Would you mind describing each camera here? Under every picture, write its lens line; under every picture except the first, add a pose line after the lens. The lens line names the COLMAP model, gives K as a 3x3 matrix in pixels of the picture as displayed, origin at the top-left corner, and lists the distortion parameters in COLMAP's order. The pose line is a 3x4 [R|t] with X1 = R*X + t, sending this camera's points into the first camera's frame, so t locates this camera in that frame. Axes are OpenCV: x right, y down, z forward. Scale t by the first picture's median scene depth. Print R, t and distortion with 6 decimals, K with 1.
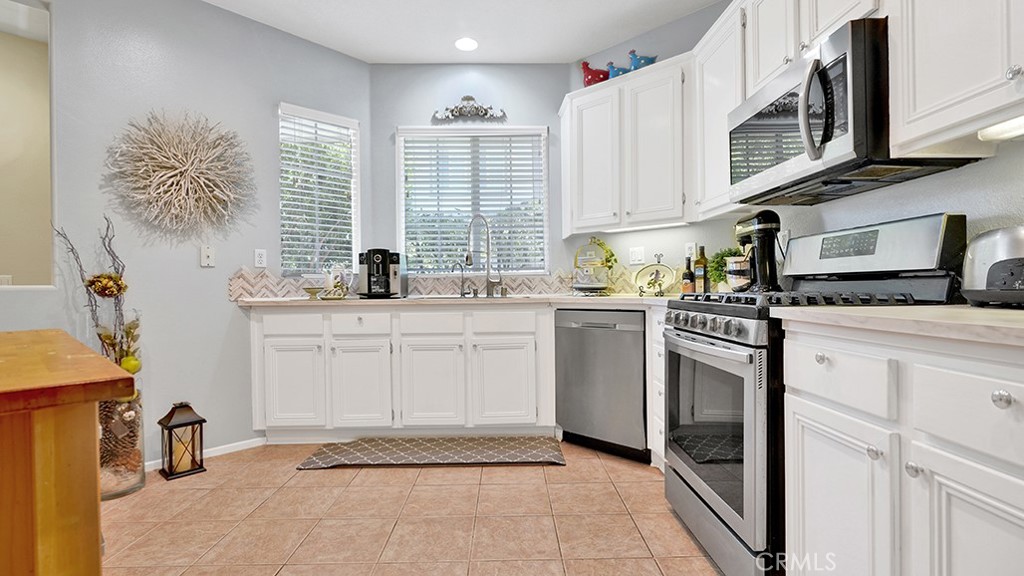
lens RADIAL K [[472.5, 0, 513.0], [0, 472.5, 288.7], [0, 0, 1]] dist [-0.005107, 0.000183]
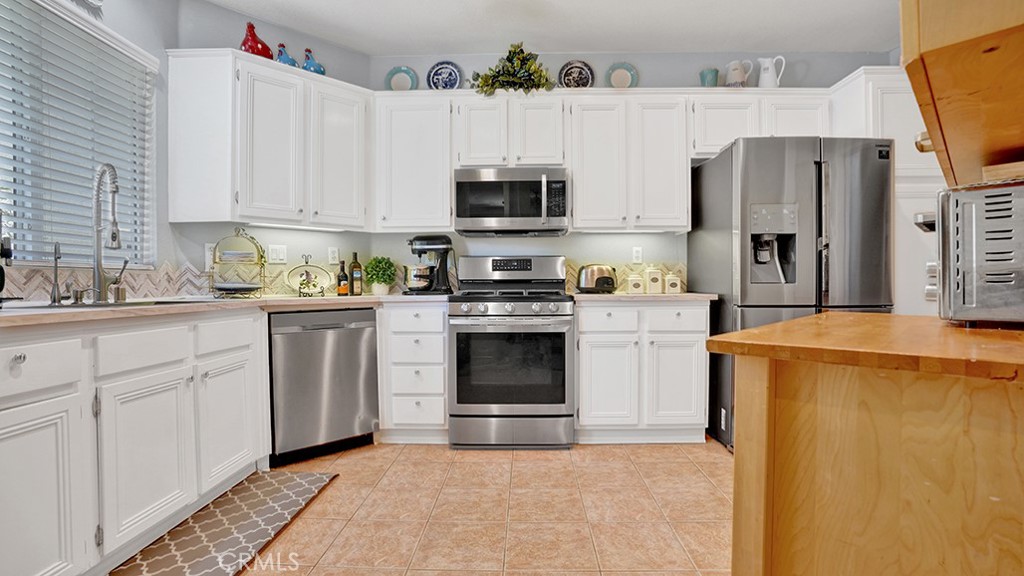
lens RADIAL K [[468.5, 0, 512.0], [0, 468.5, 288.0], [0, 0, 1]] dist [-0.041649, 0.000260]
pose [[0.049561, 0.003184, 0.998766, -0.692177], [0.007717, 0.999964, -0.003571, 0.004782], [-0.998741, 0.007884, 0.049534, 0.524803]]
